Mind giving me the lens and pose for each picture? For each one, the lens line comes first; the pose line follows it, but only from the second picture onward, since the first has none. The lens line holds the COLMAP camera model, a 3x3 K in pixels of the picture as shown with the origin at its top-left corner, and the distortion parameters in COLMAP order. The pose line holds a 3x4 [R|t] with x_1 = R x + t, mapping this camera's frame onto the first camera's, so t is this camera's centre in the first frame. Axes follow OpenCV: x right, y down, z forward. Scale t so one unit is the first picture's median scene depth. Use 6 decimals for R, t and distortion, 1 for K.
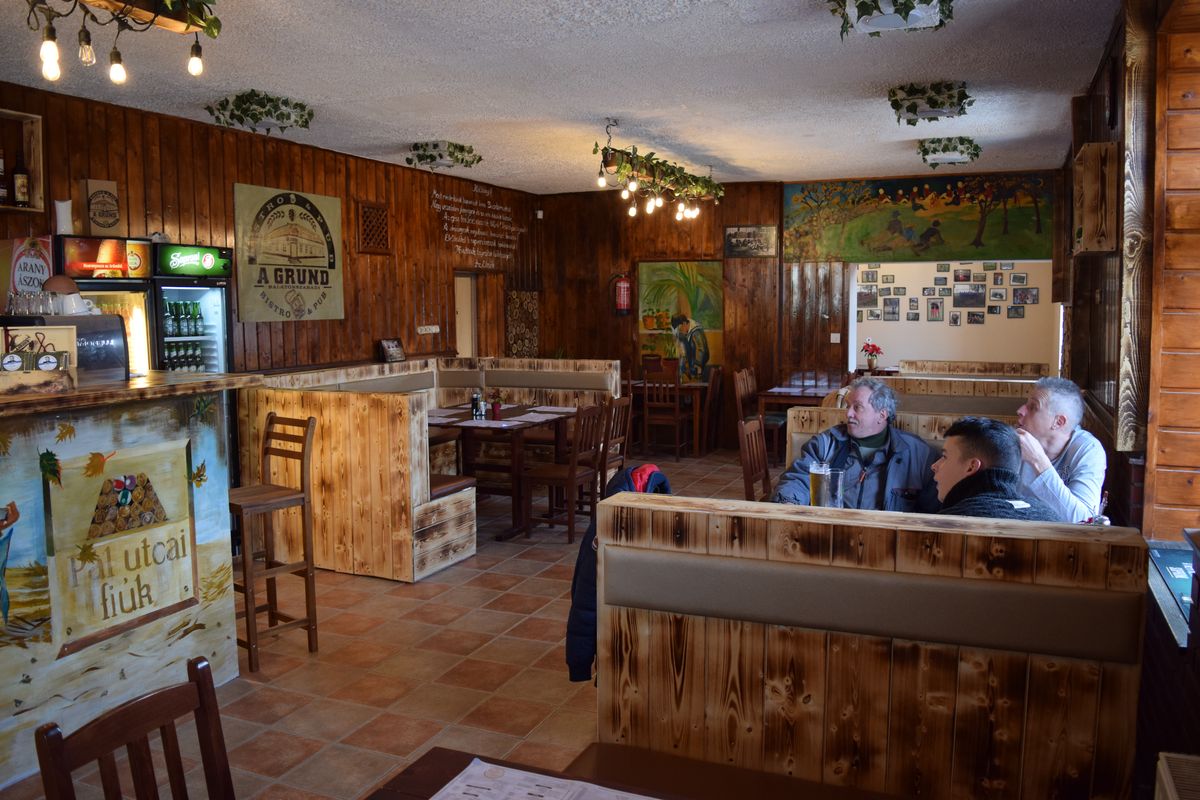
lens RADIAL K [[940.3, 0, 599.8], [0, 940.3, 397.4], [0, 0, 1]] dist [-0.097452, 0.023966]
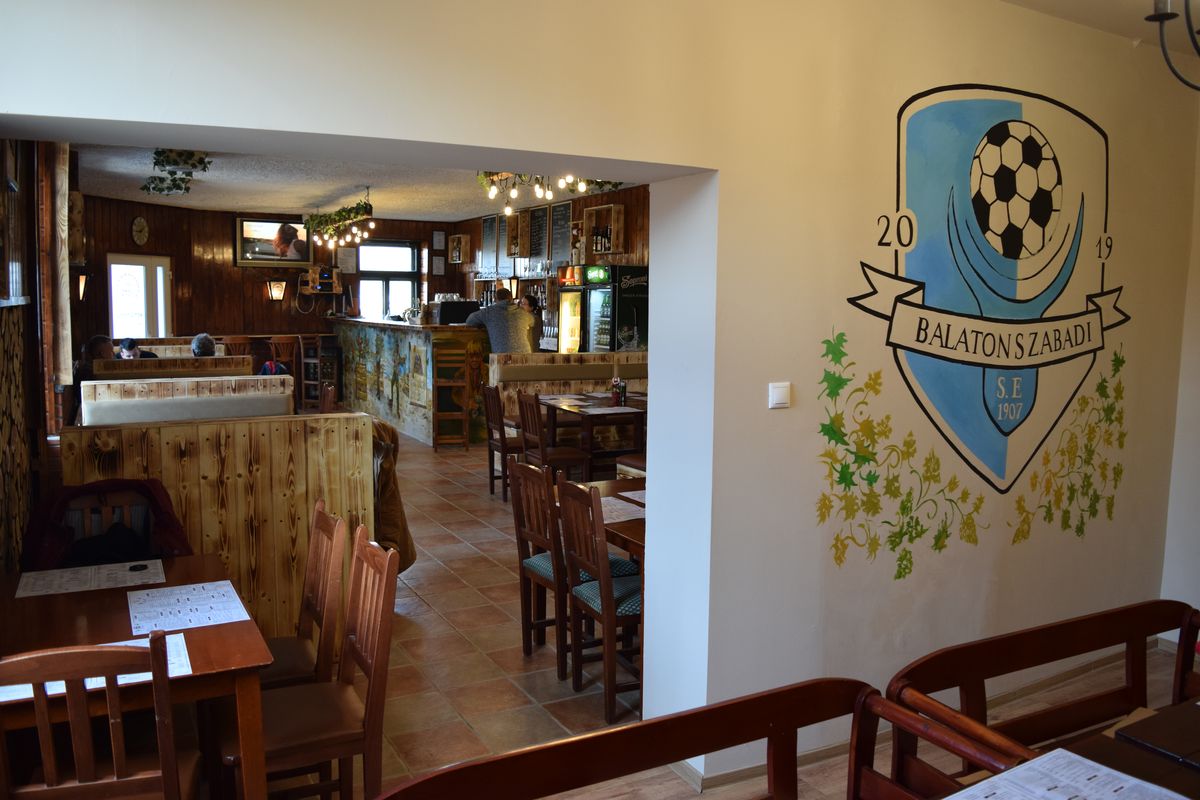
lens RADIAL K [[940.3, 0, 602.7], [0, 940.3, 390.3], [0, 0, 1]] dist [-0.097452, 0.023966]
pose [[-0.618001, 0.072888, -0.782791, 0.543655], [-0.085976, 0.983455, 0.159448, -0.122216], [0.781462, 0.165840, -0.601510, 1.193123]]
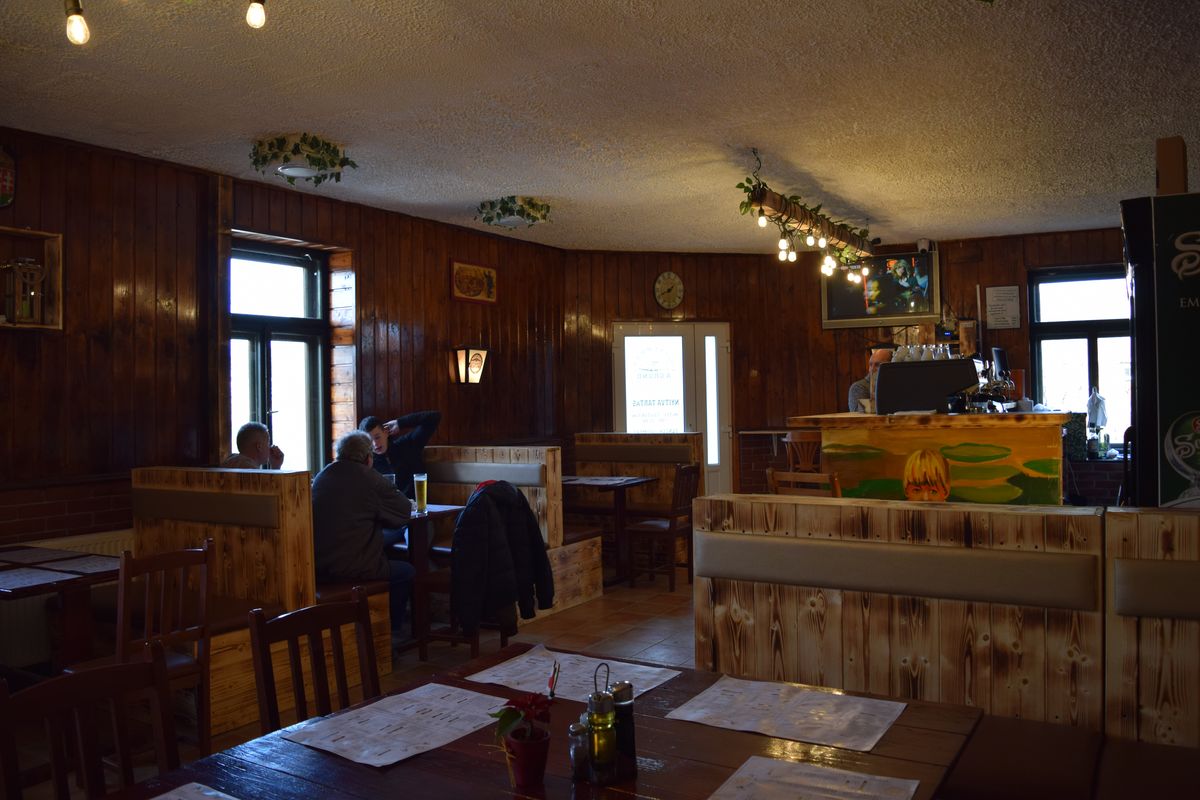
lens RADIAL K [[940.3, 0, 605.6], [0, 940.3, 391.9], [0, 0, 1]] dist [-0.097452, 0.023966]
pose [[-0.991312, 0.027478, 0.128630, -0.116759], [0.039538, 0.994958, 0.092169, -0.070017], [-0.125449, 0.096454, -0.987400, 0.880464]]
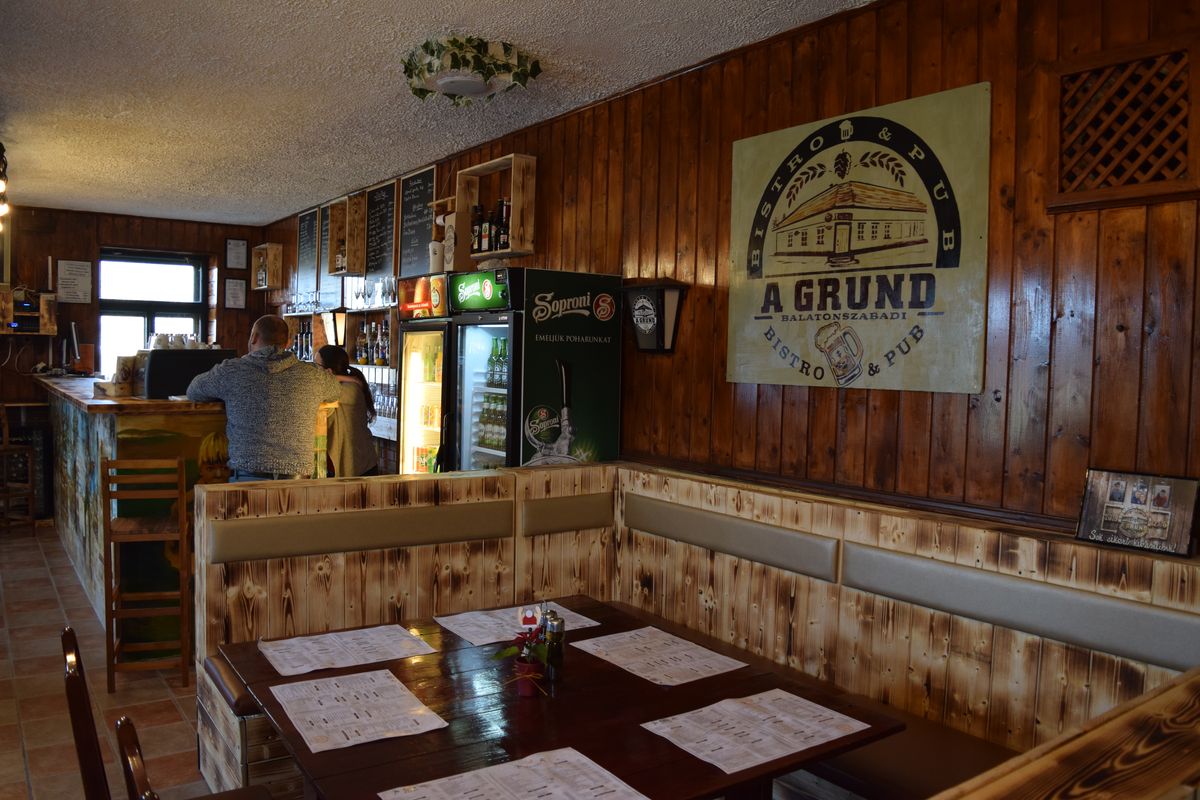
lens RADIAL K [[940.3, 0, 605.0], [0, 940.3, 389.4], [0, 0, 1]] dist [-0.097452, 0.023966]
pose [[-0.523924, 0.028969, -0.851272, 0.102858], [-0.099430, 0.990509, 0.094903, -0.085409], [0.845942, 0.134364, -0.516071, 0.852348]]
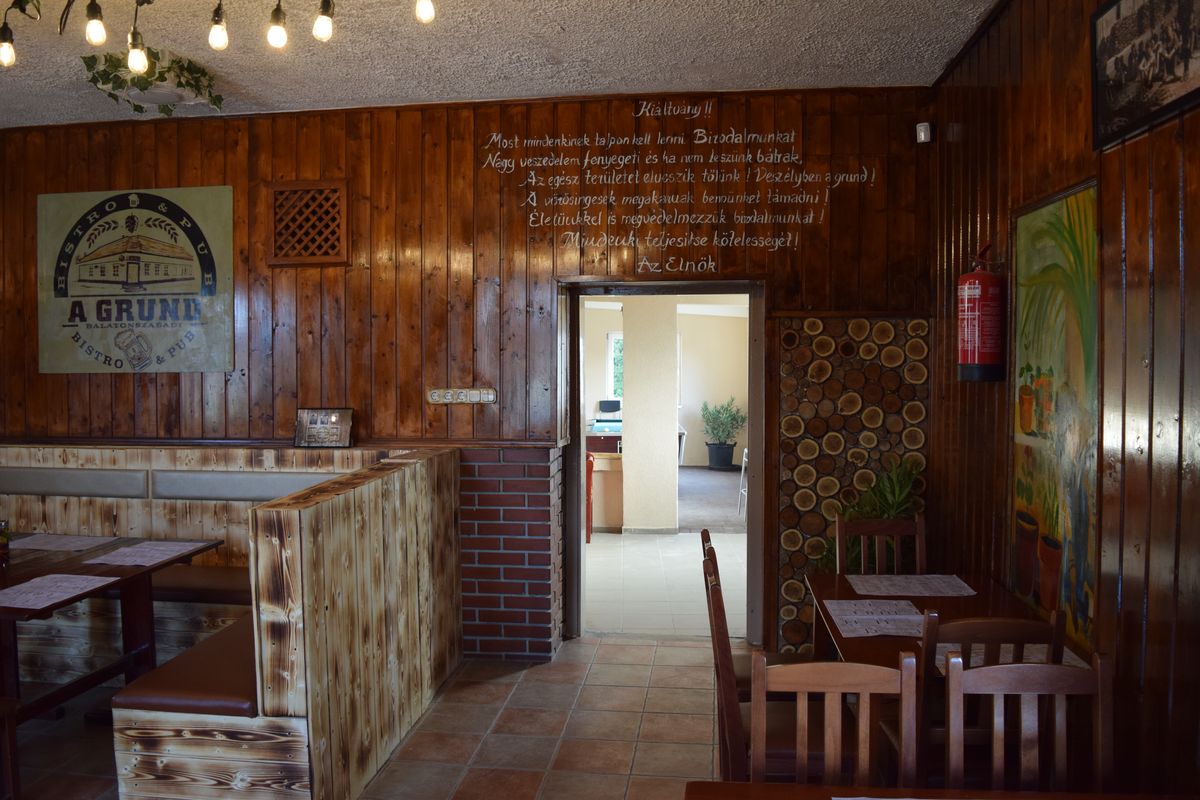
lens RADIAL K [[940.3, 0, 604.1], [0, 940.3, 391.0], [0, 0, 1]] dist [-0.097452, 0.023966]
pose [[0.283121, 0.044184, -0.958066, 0.327444], [-0.093004, 0.995495, 0.018426, -0.085377], [0.954564, 0.083887, 0.285955, 0.850398]]
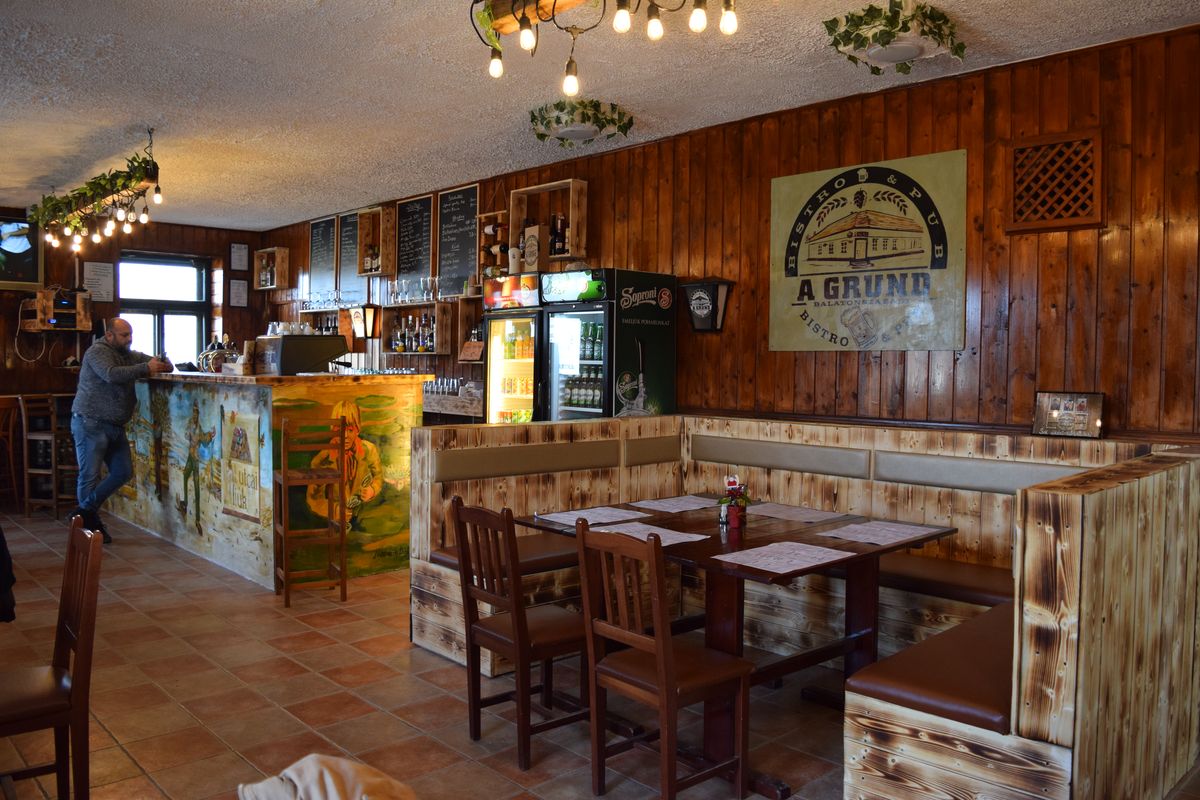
lens RADIAL K [[940.3, 0, 603.8], [0, 940.3, 391.3], [0, 0, 1]] dist [-0.097452, 0.023966]
pose [[-0.402698, 0.035353, -0.914650, 0.285538], [-0.095308, 0.992203, 0.080313, -0.067202], [0.910357, 0.119515, -0.396189, 0.823177]]
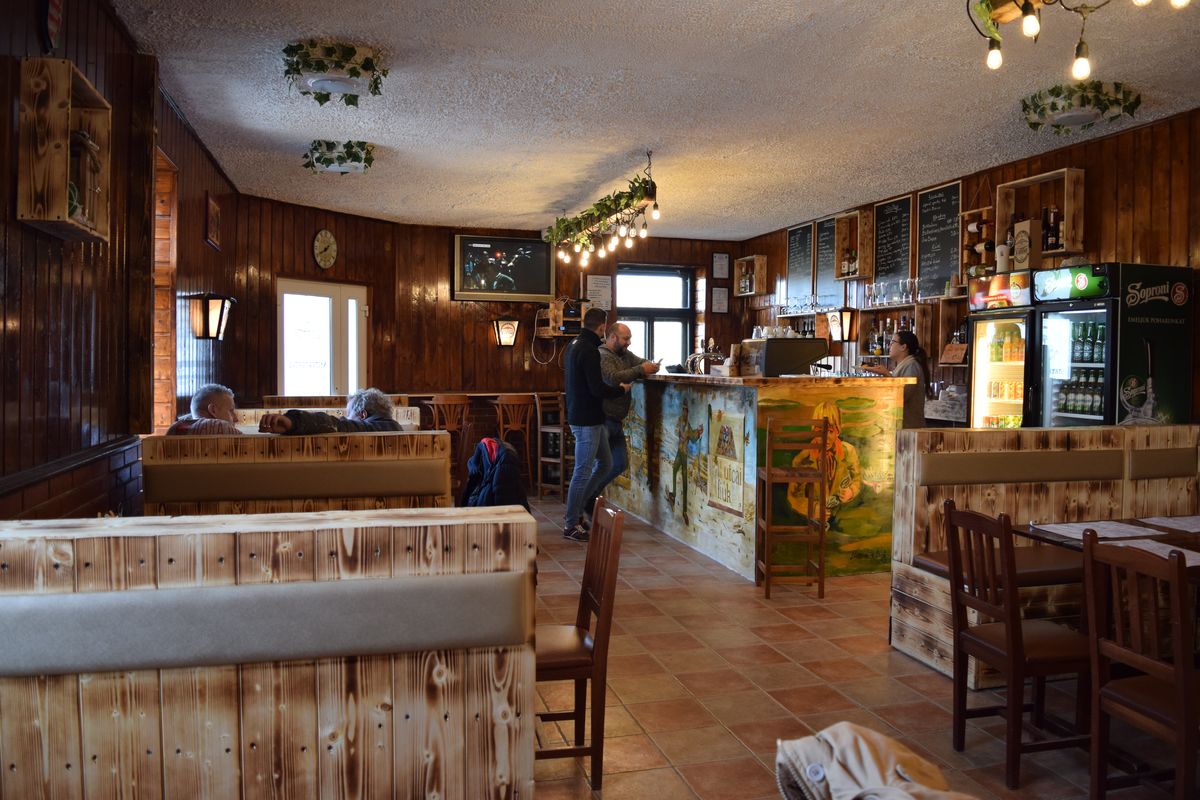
lens RADIAL K [[940.3, 0, 604.5], [0, 940.3, 390.0], [0, 0, 1]] dist [-0.097452, 0.023966]
pose [[-0.784502, 0.021320, -0.619759, 0.298014], [-0.062136, 0.991677, 0.112767, -0.065189], [0.617005, 0.126975, -0.776648, 0.820081]]
